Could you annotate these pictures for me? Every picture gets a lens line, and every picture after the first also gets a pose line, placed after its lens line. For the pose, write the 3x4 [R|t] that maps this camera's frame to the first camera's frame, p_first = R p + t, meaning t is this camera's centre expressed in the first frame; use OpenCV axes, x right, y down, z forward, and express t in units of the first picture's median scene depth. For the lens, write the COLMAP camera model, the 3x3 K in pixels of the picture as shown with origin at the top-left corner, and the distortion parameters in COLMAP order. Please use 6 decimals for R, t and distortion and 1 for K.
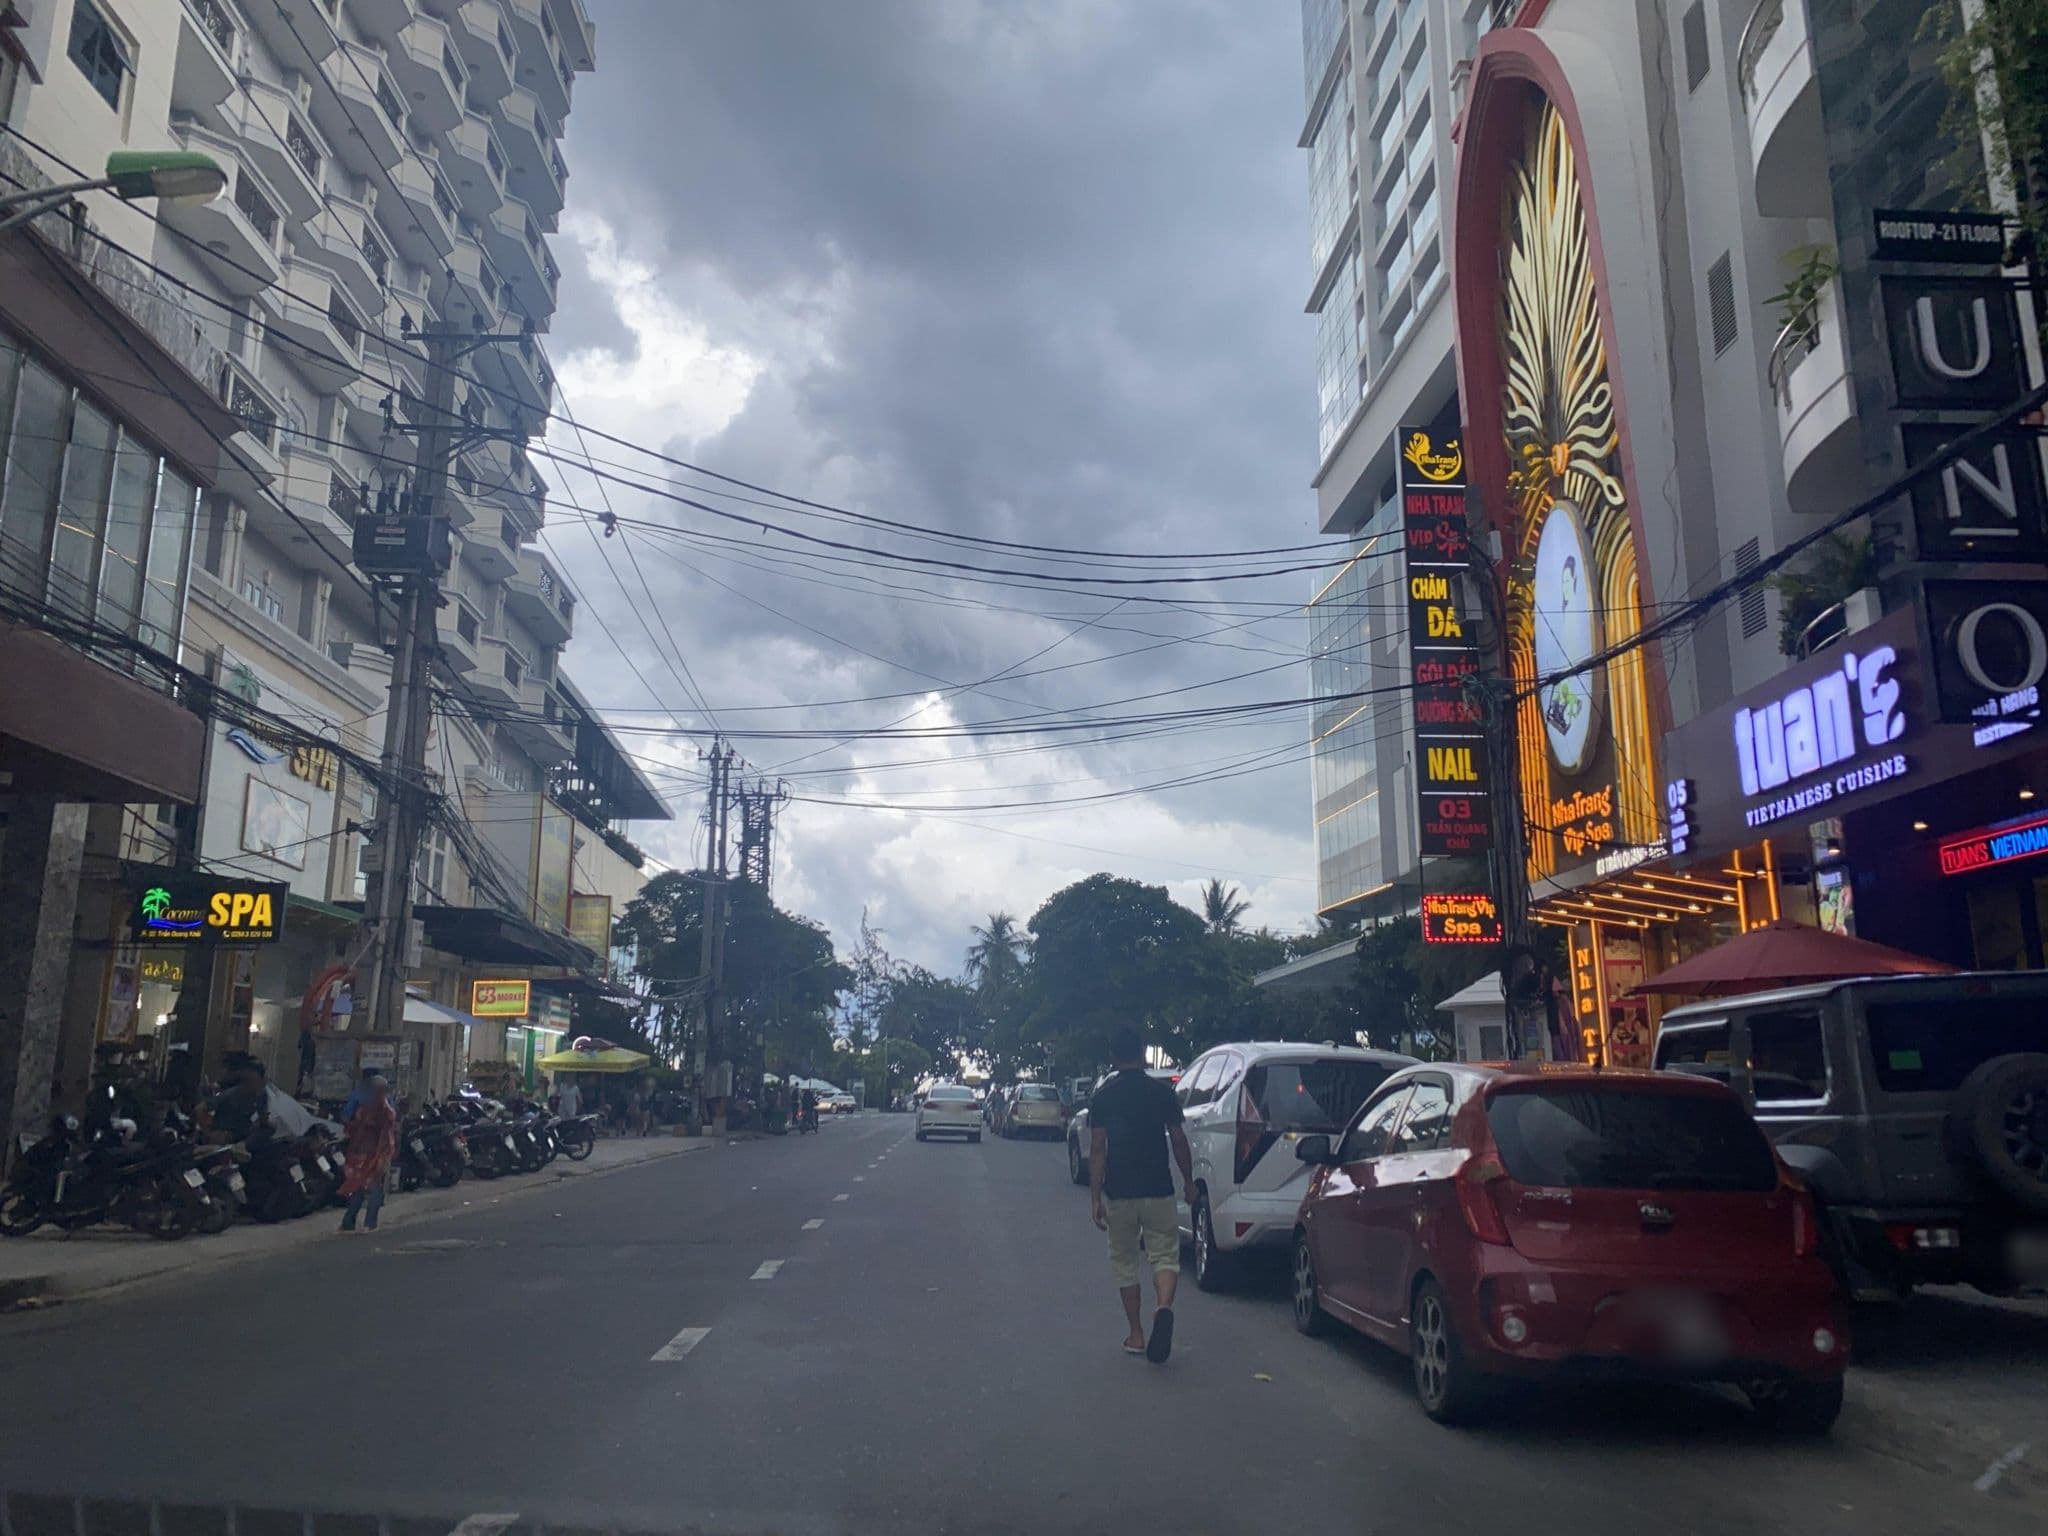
lens RADIAL K [[1512.6, 0, 1018.6], [0, 1512.6, 772.2], [0, 0, 1]] dist [-0.022852, 0.015377]
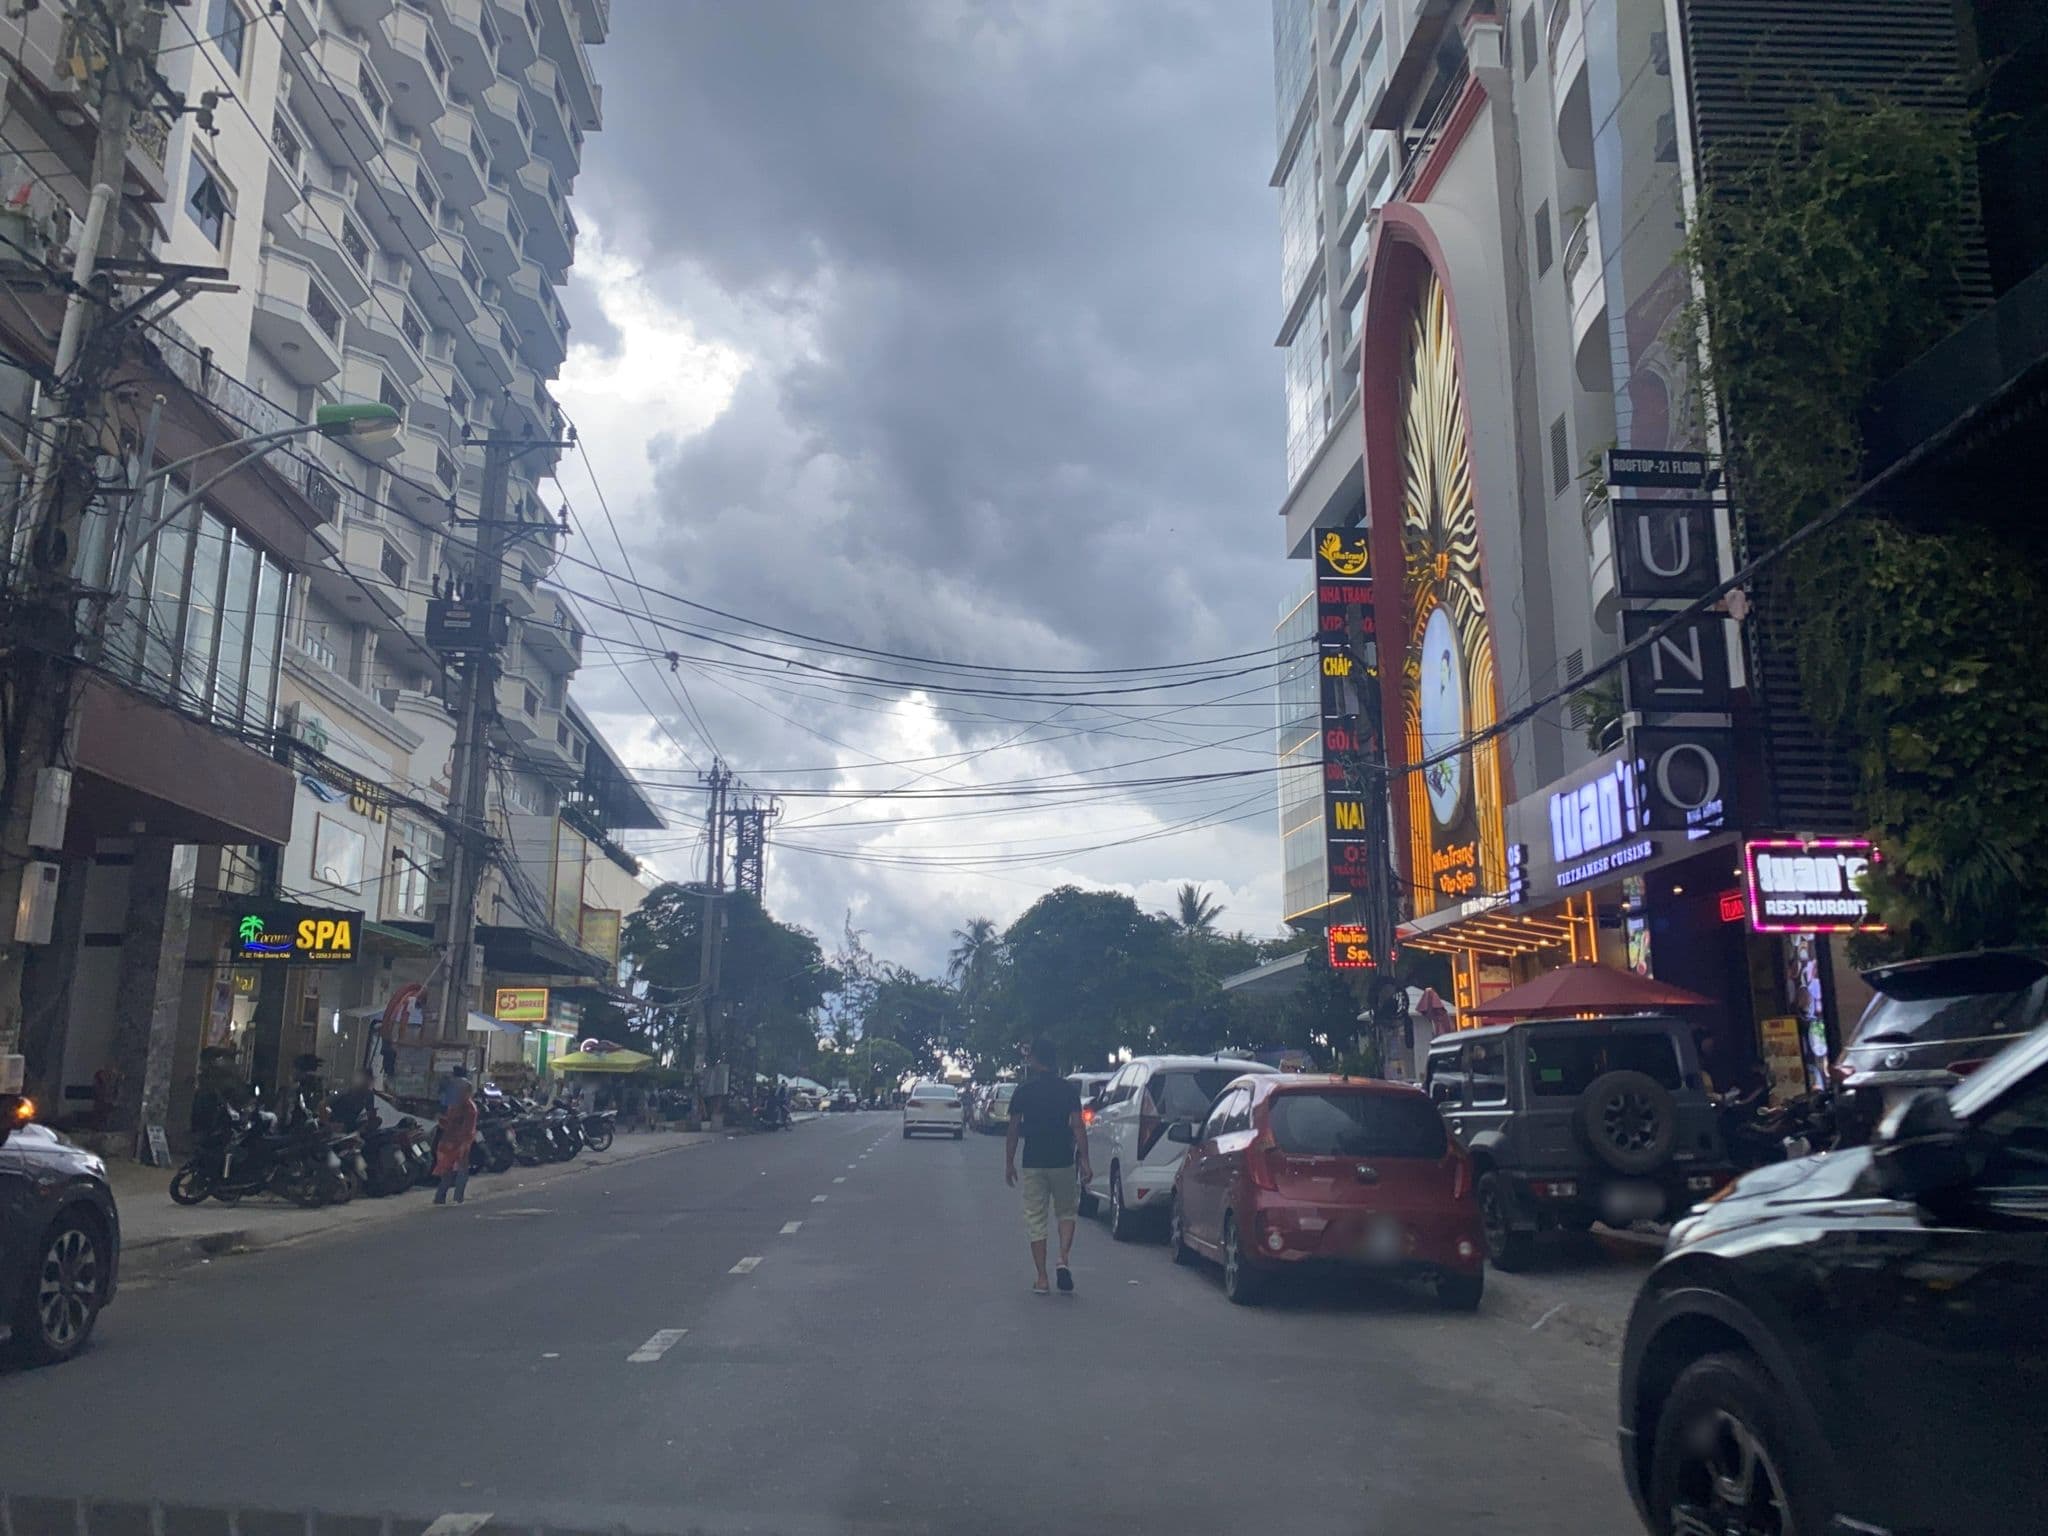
lens RADIAL K [[1512.6, 0, 1019.0], [0, 1512.6, 775.6], [0, 0, 1]] dist [-0.022852, 0.015377]
pose [[0.999928, 0.004284, 0.011229, 0.006440], [-0.004322, 0.999985, 0.003394, -0.028284], [-0.011214, -0.003442, 0.999931, -0.128679]]
